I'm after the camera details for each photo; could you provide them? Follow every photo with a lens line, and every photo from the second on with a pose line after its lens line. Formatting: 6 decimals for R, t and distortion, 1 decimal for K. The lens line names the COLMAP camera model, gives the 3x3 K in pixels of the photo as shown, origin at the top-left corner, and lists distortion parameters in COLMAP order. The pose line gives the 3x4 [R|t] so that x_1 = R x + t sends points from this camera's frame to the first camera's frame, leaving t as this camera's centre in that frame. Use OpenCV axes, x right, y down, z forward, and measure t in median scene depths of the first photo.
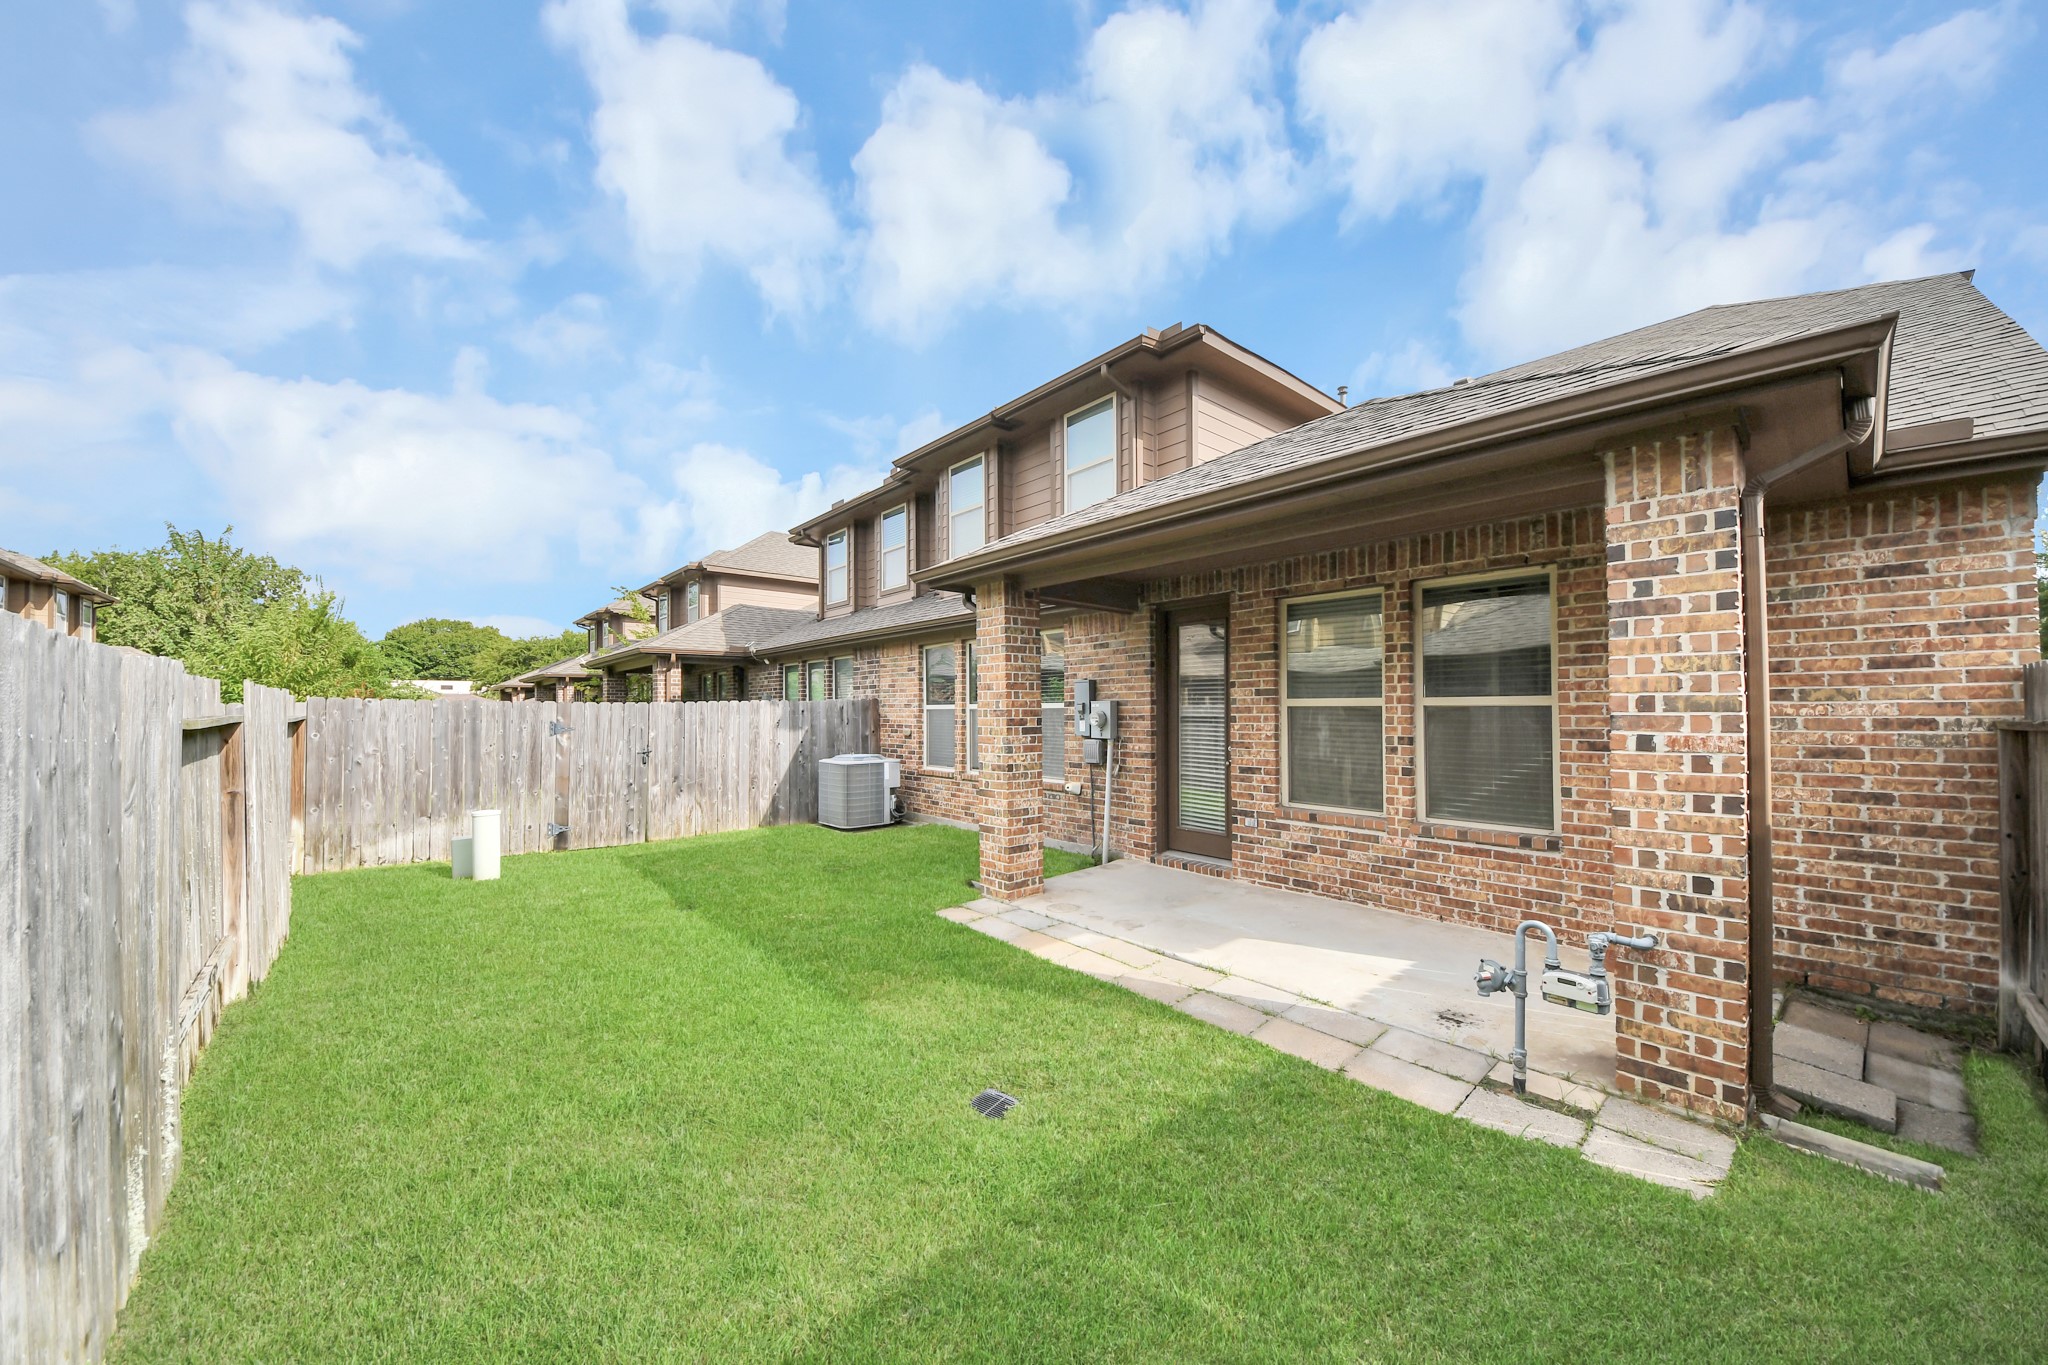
lens RADIAL K [[729.6, 0, 1027.4], [0, 729.6, 699.9], [0, 0, 1]] dist [0.031967, -0.020804]
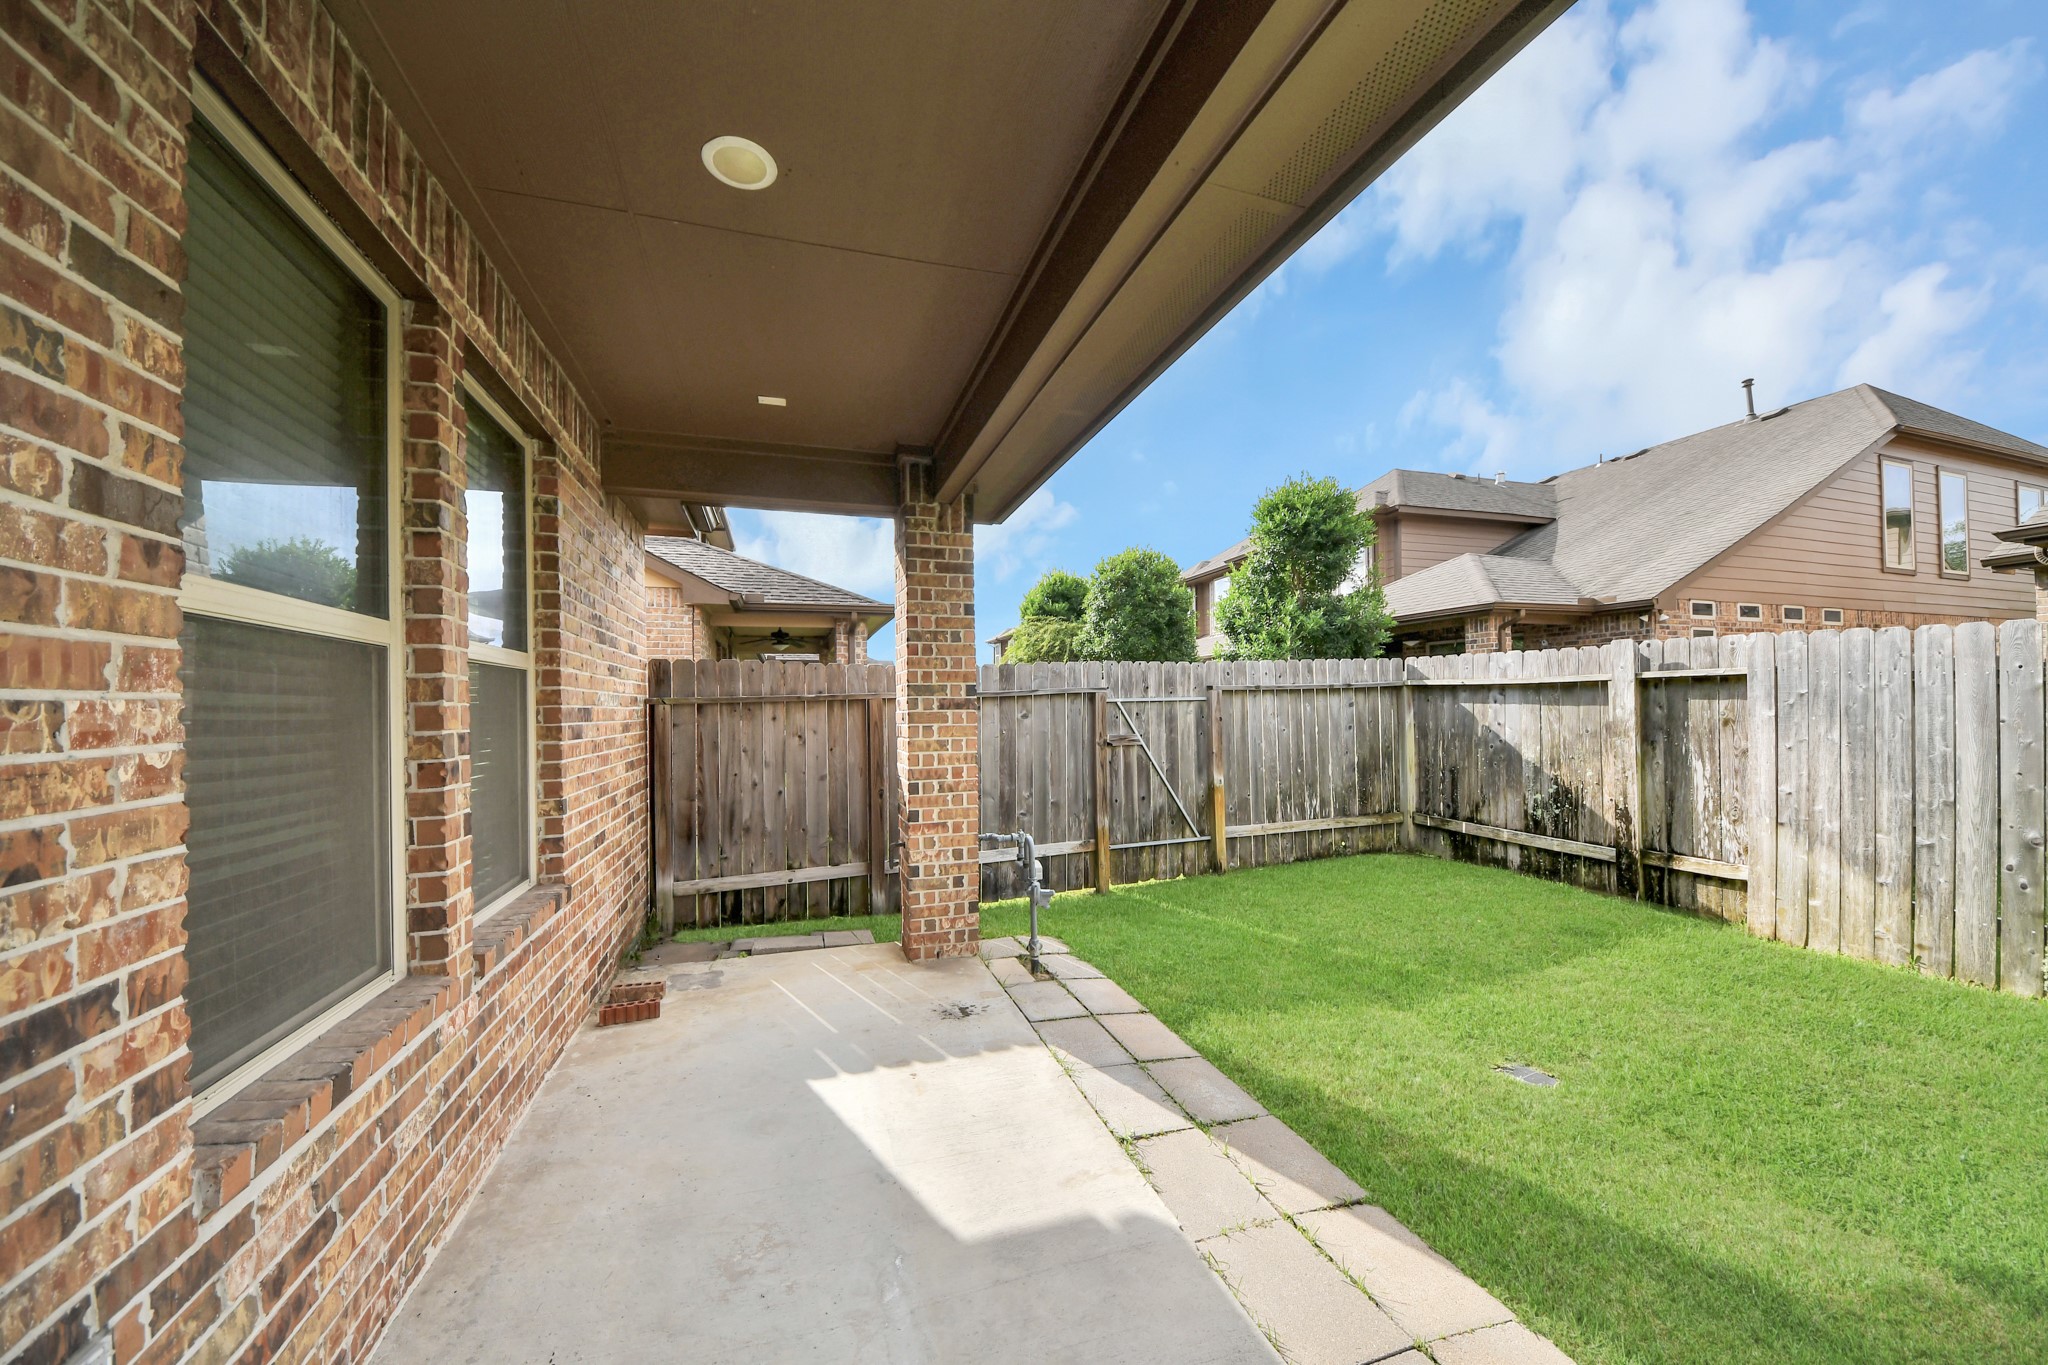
lens RADIAL K [[729.6, 0, 1027.4], [0, 729.6, 699.9], [0, 0, 1]] dist [0.031967, -0.020804]
pose [[-0.923183, 0.007940, 0.384278, 0.137106], [0.001844, 0.999867, -0.016231, 0.056252], [-0.384356, -0.014275, -0.923075, 1.678333]]
